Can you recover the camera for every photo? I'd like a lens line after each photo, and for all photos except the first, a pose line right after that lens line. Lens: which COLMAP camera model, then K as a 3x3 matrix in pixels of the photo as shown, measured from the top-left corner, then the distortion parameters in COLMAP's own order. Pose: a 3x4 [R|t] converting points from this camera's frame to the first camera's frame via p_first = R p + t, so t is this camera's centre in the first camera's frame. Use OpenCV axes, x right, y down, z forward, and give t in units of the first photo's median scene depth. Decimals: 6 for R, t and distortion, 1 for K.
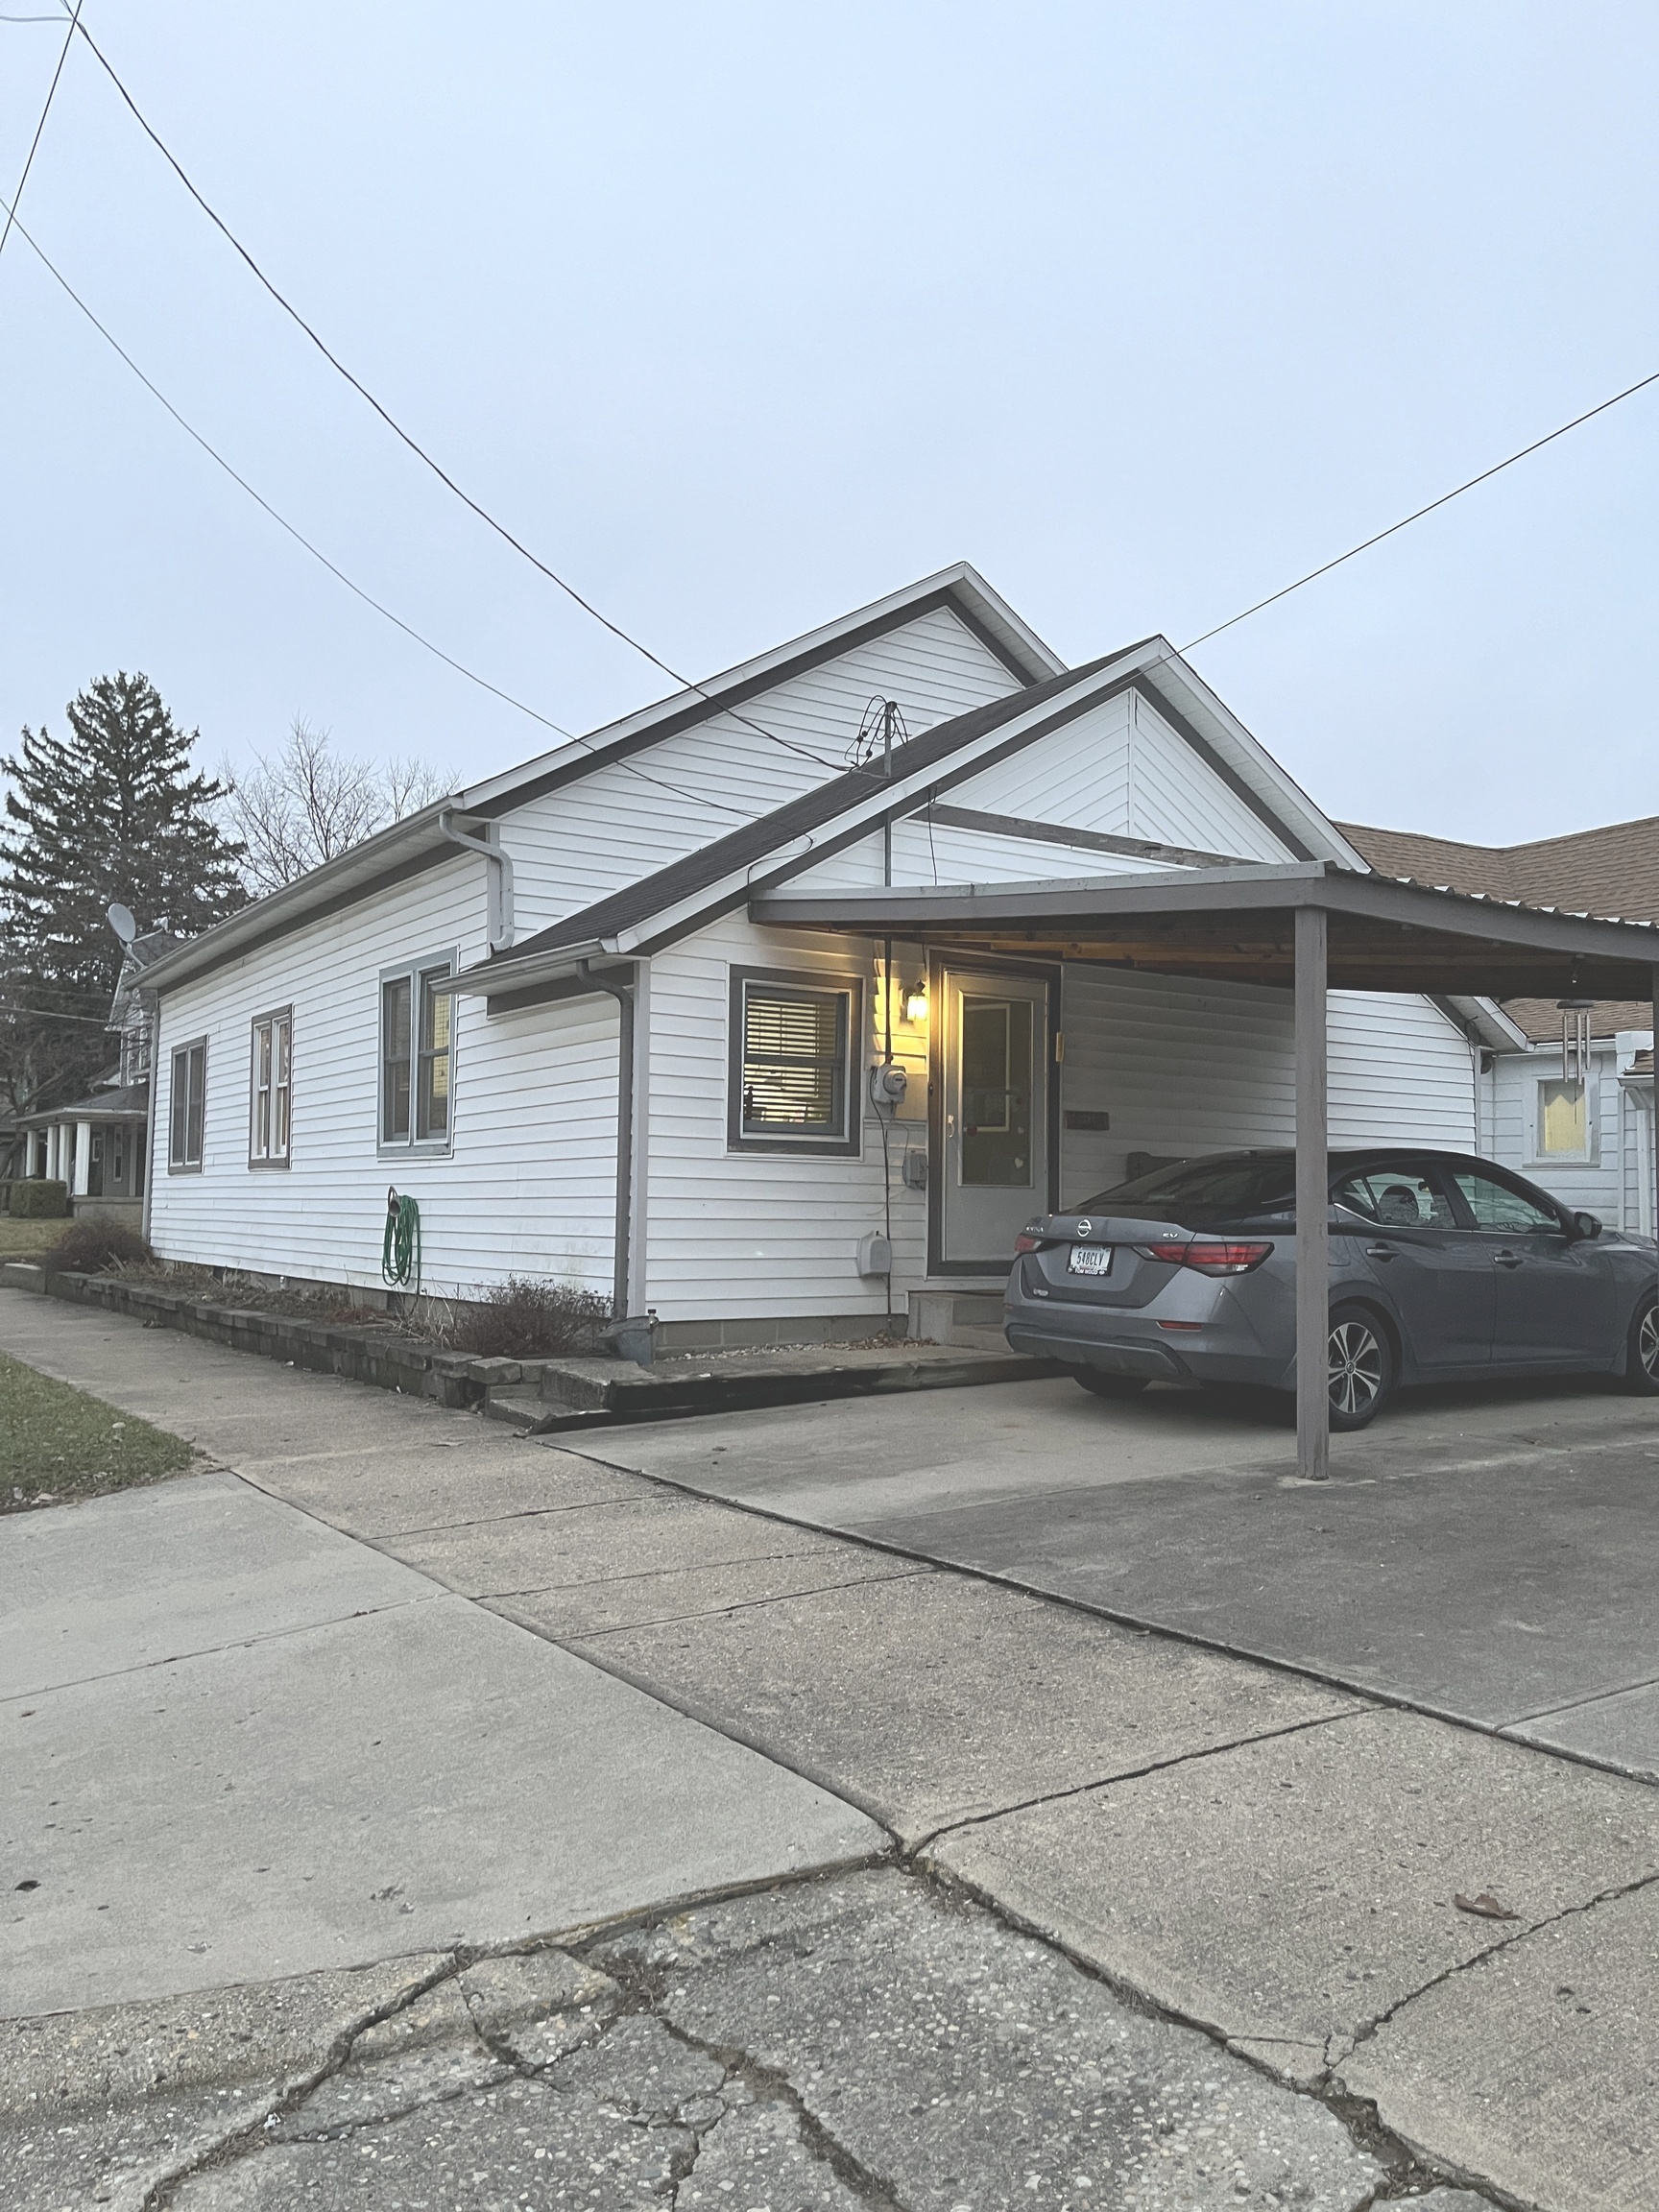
lens RADIAL K [[1663.4, 0, 823.4], [0, 1663.4, 1101.0], [0, 0, 1]] dist [0.076807, -0.101073]
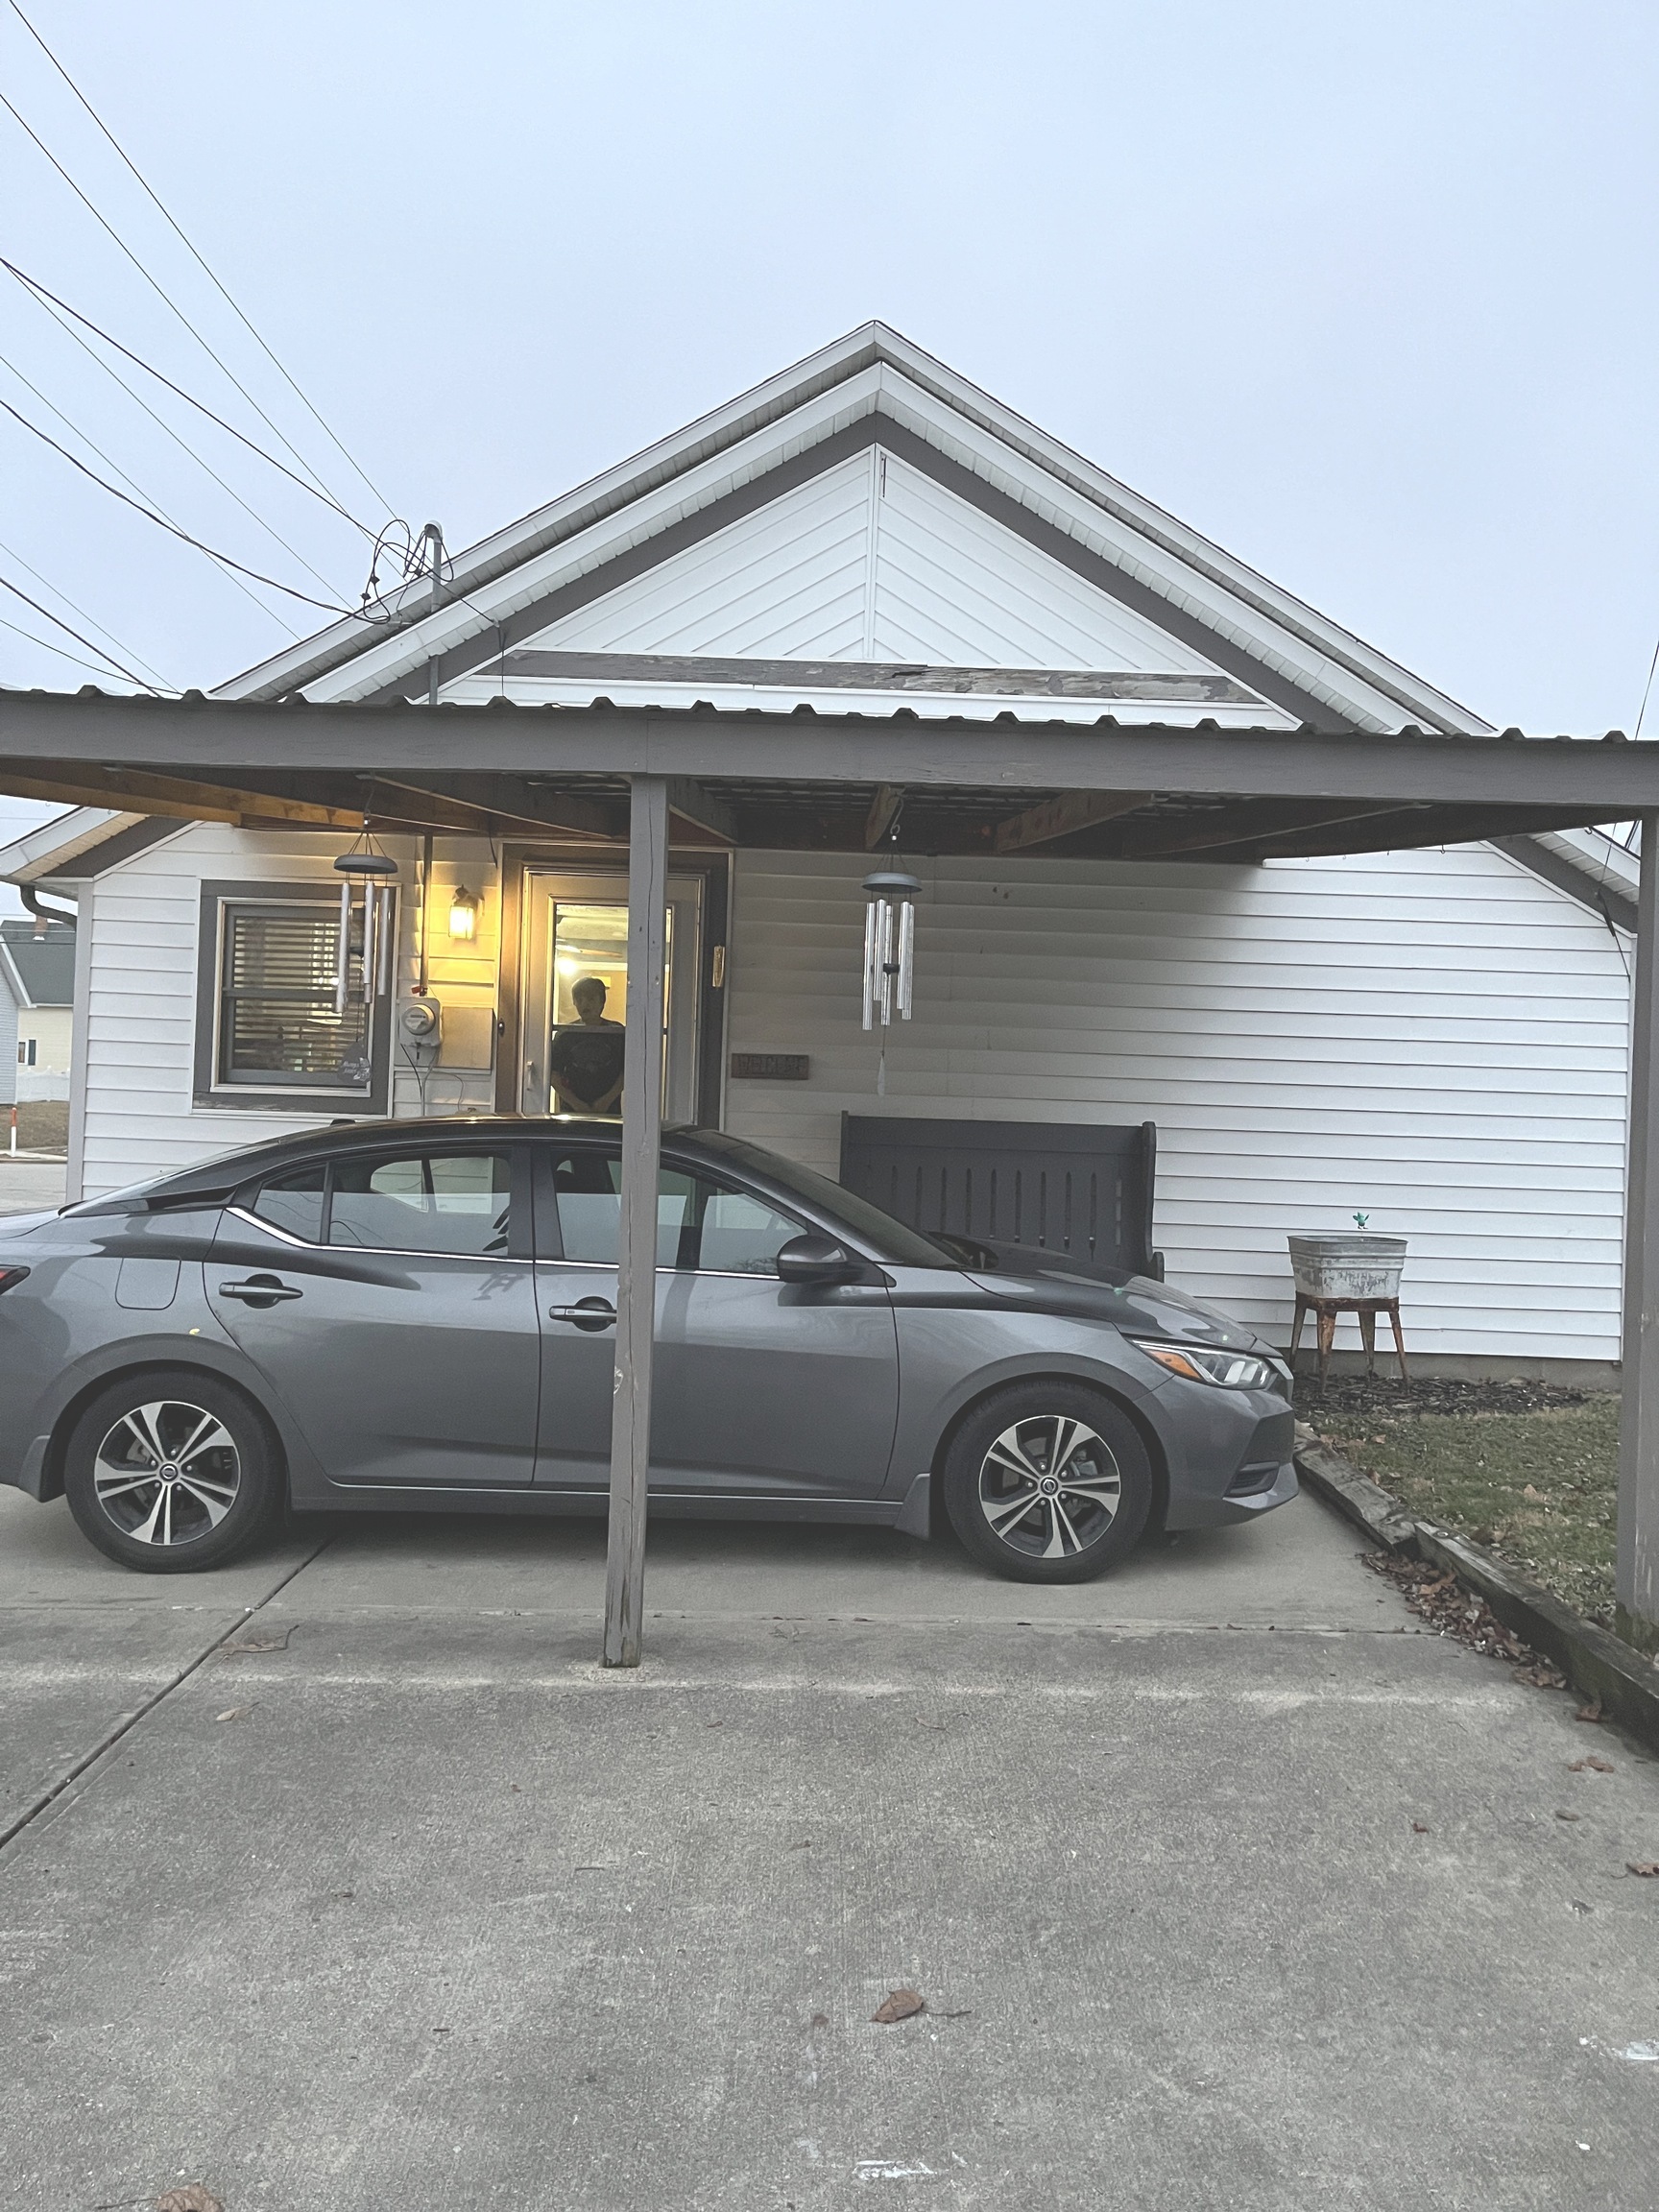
lens RADIAL K [[1663.4, 0, 827.5], [0, 1663.4, 1094.5], [0, 0, 1]] dist [0.076807, -0.101073]
pose [[0.836067, 0.007328, -0.548579, 0.617083], [0.012536, 0.999395, 0.032456, 0.000960], [0.548484, -0.034012, 0.835469, 0.442219]]
